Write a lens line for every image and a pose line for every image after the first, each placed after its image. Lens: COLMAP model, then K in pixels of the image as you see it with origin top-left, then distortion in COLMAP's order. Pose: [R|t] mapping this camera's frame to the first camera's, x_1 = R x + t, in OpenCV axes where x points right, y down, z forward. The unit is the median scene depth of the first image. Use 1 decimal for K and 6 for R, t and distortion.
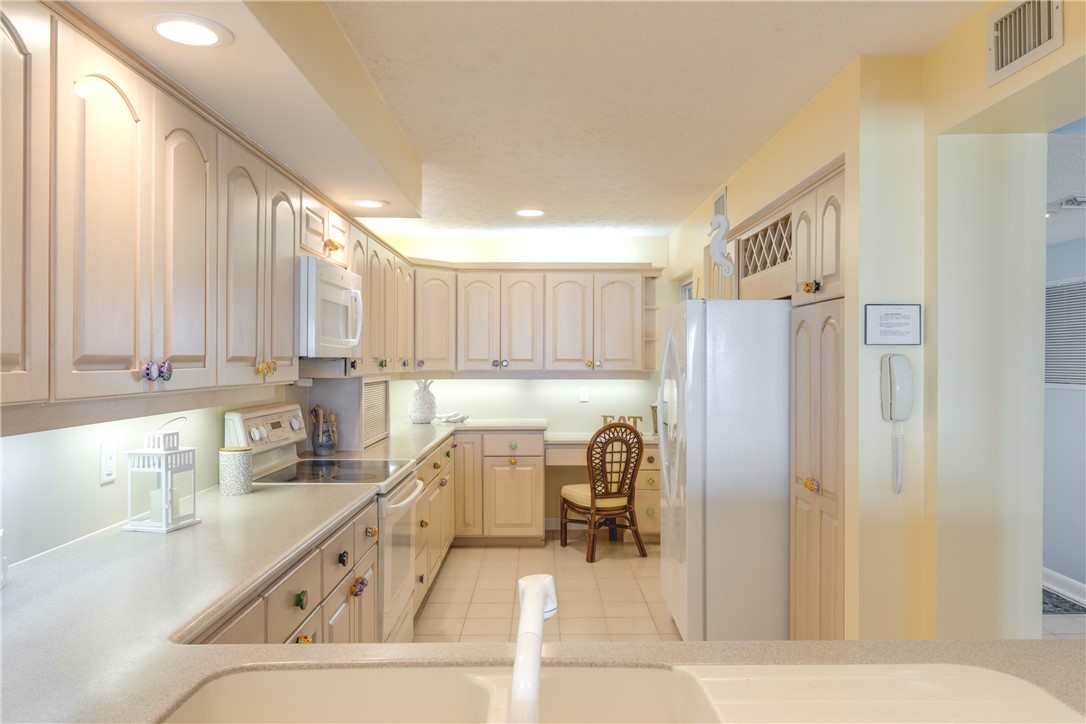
lens RADIAL K [[748.4, 0, 543.9], [0, 748.4, 358.3], [0, 0, 1]] dist [0.003016, 0.000569]
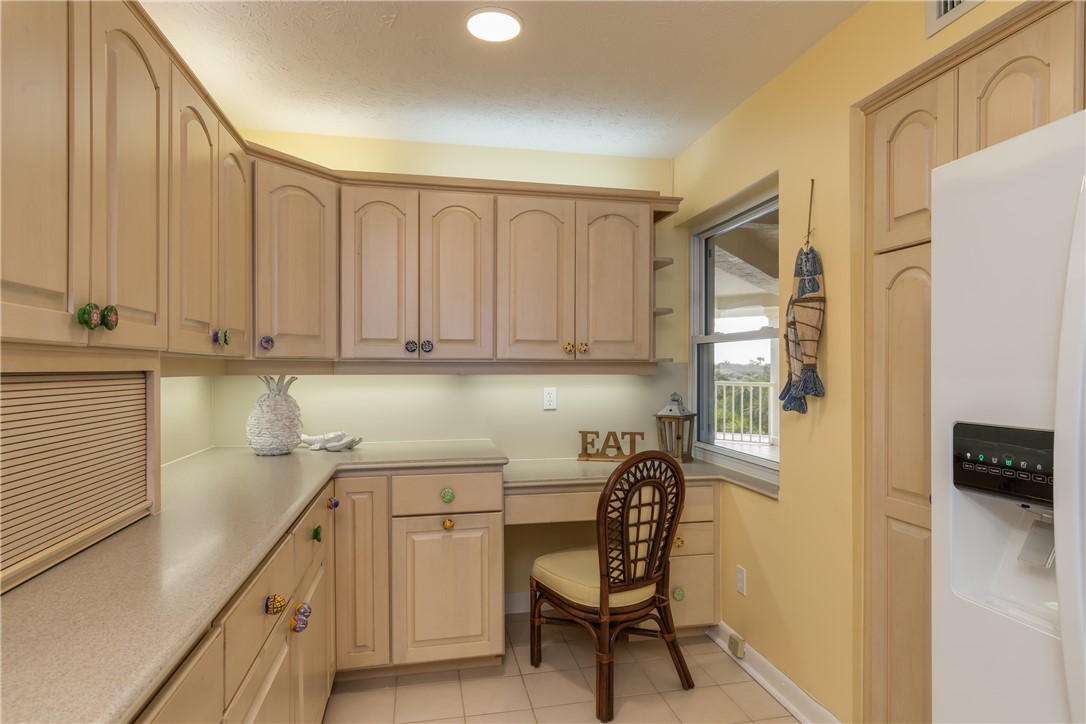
lens RADIAL K [[613.5, 0, 545.5], [0, 613.5, 371.4], [0, 0, 1]] dist [0.005967, 0.000649]
pose [[0.981118, -0.002075, 0.193398, -0.057290], [0.000365, 0.999961, 0.008878, 0.022904], [-0.193408, -0.008639, 0.981080, 0.546414]]
